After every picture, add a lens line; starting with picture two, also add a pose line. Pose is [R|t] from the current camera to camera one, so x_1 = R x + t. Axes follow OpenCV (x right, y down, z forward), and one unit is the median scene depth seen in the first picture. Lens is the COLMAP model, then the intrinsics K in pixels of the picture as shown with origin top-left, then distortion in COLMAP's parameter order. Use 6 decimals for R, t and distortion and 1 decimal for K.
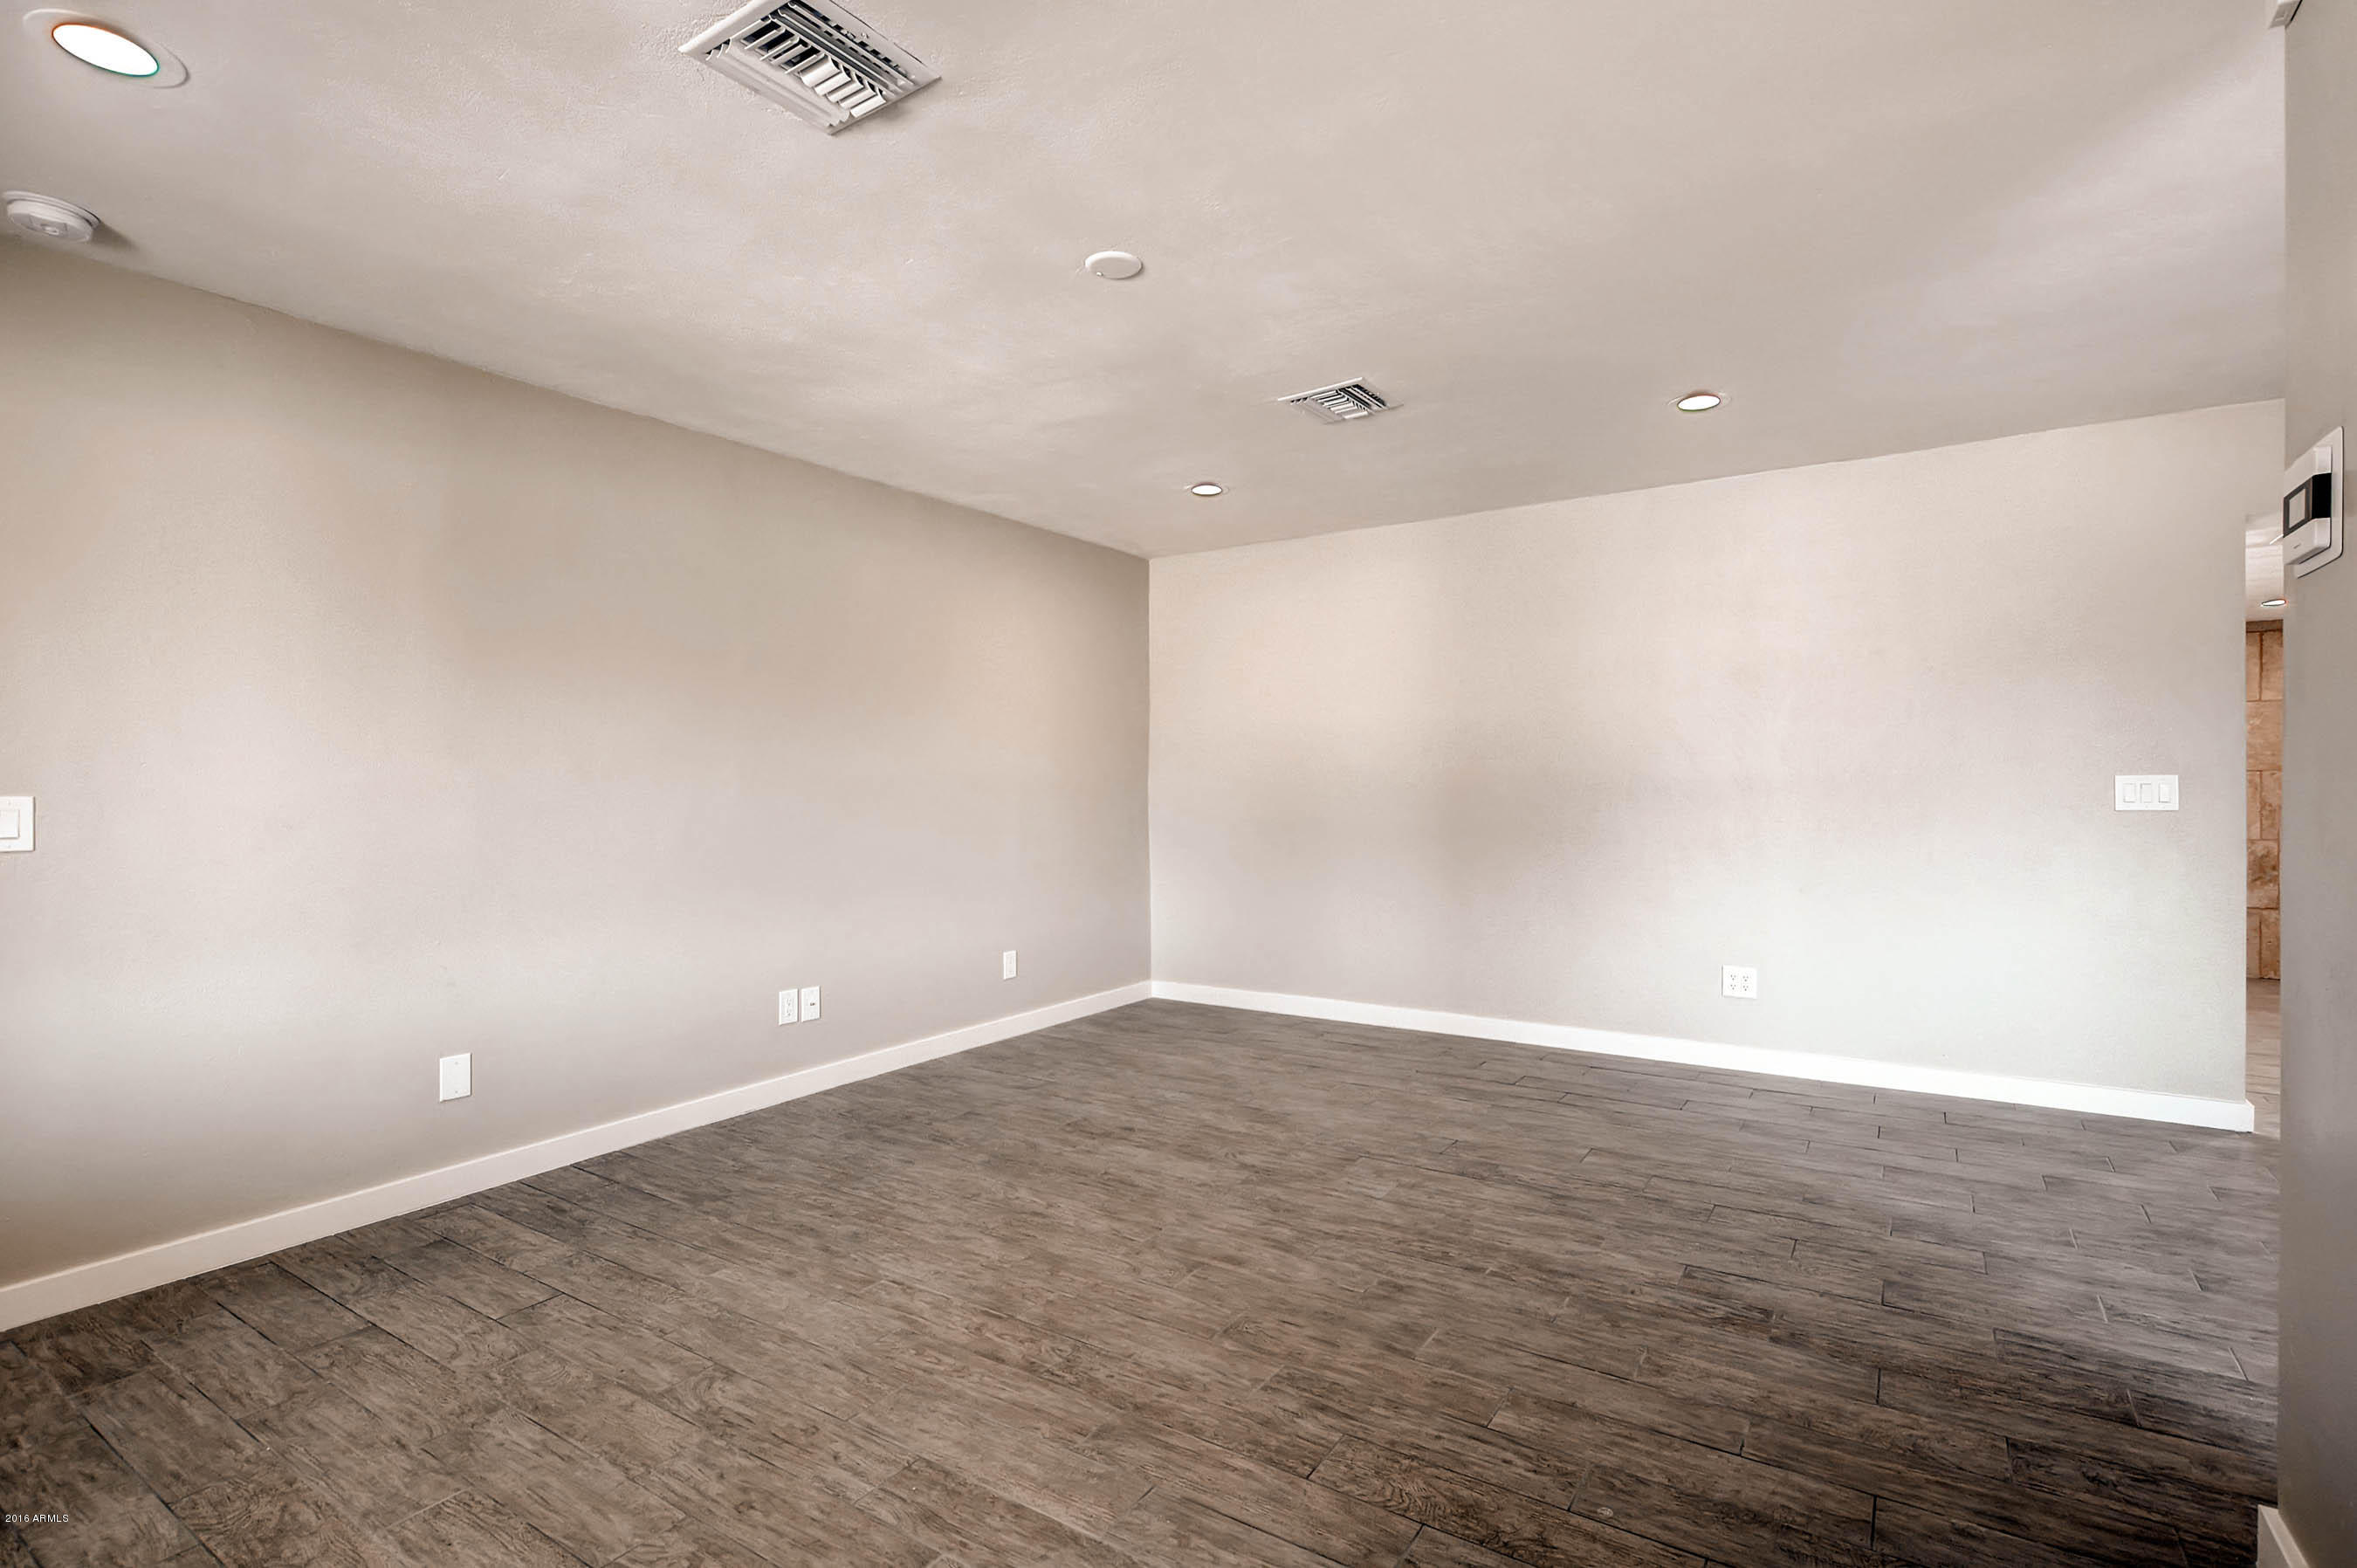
lens RADIAL K [[1111.0, 0, 1193.9], [0, 1111.0, 787.7], [0, 0, 1]] dist [-0.000463, 0.005741]
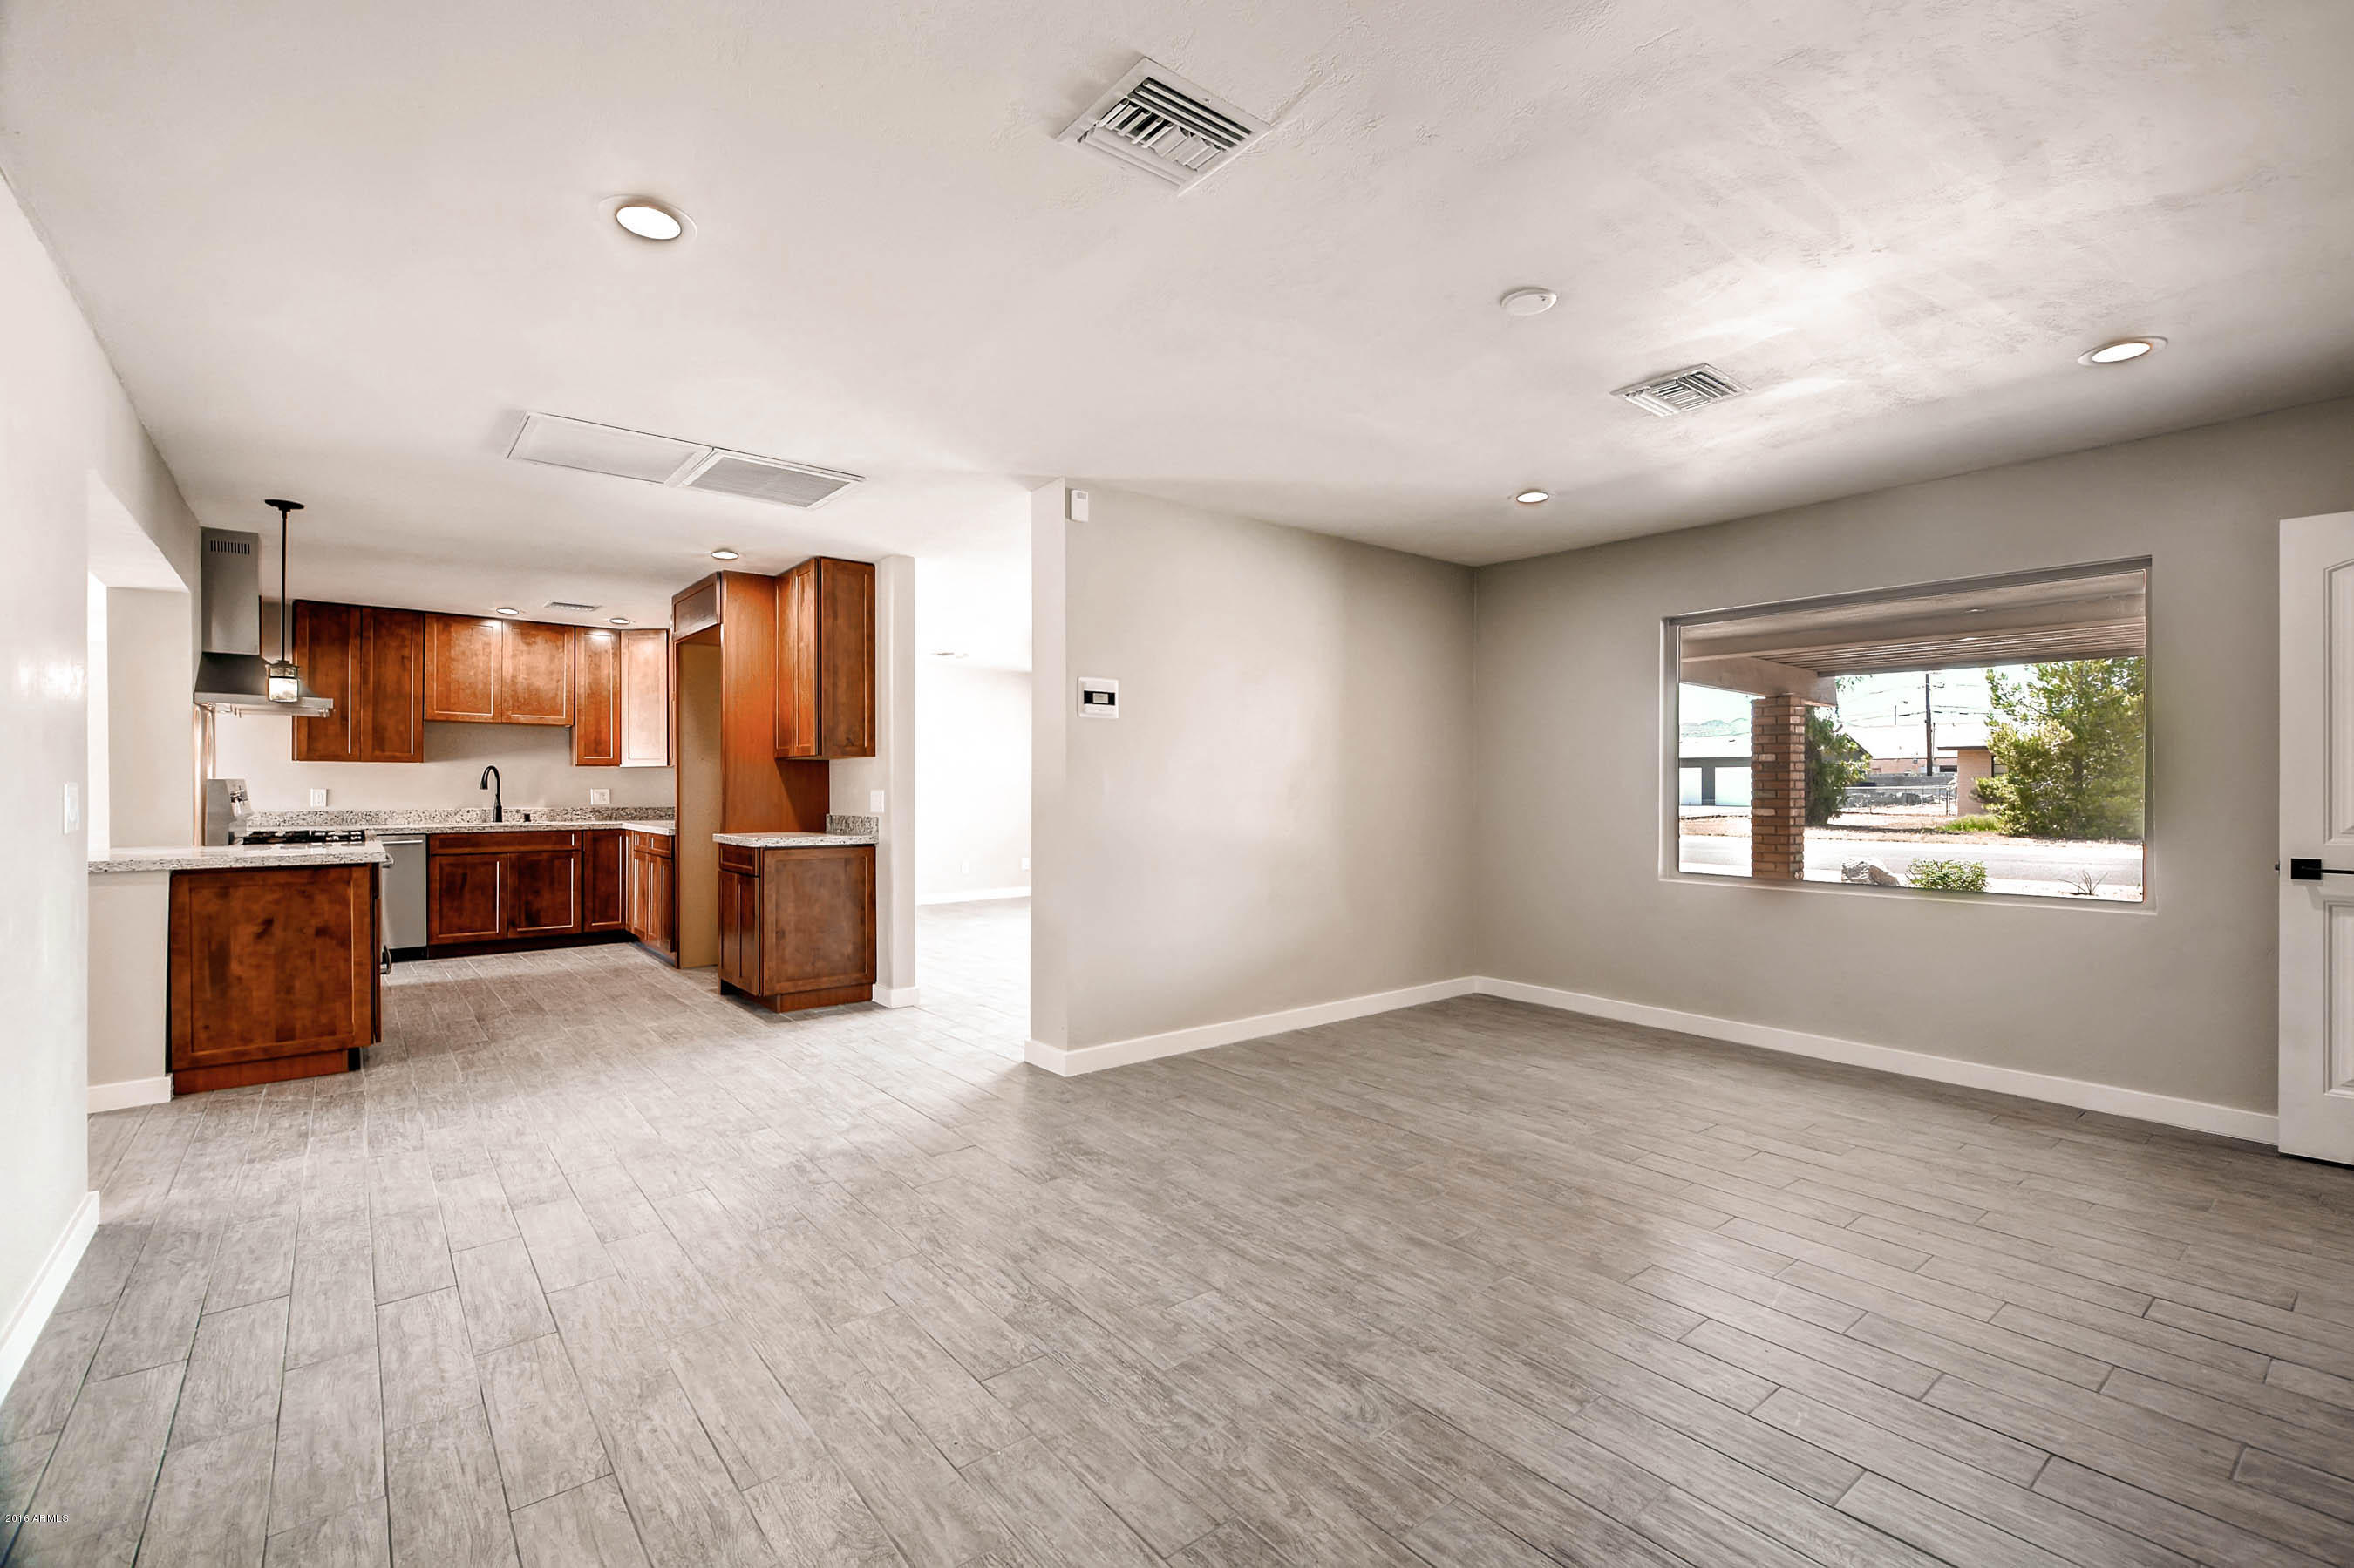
lens RADIAL K [[1030.4, 0, 1201.3], [0, 1030.4, 784.0], [0, 0, 1]] dist [0.006330, -0.000170]
pose [[-0.955317, 0.005112, 0.295540, -0.054523], [0.007664, 0.999943, 0.007477, -0.013372], [-0.295485, 0.009408, -0.955301, 1.795157]]
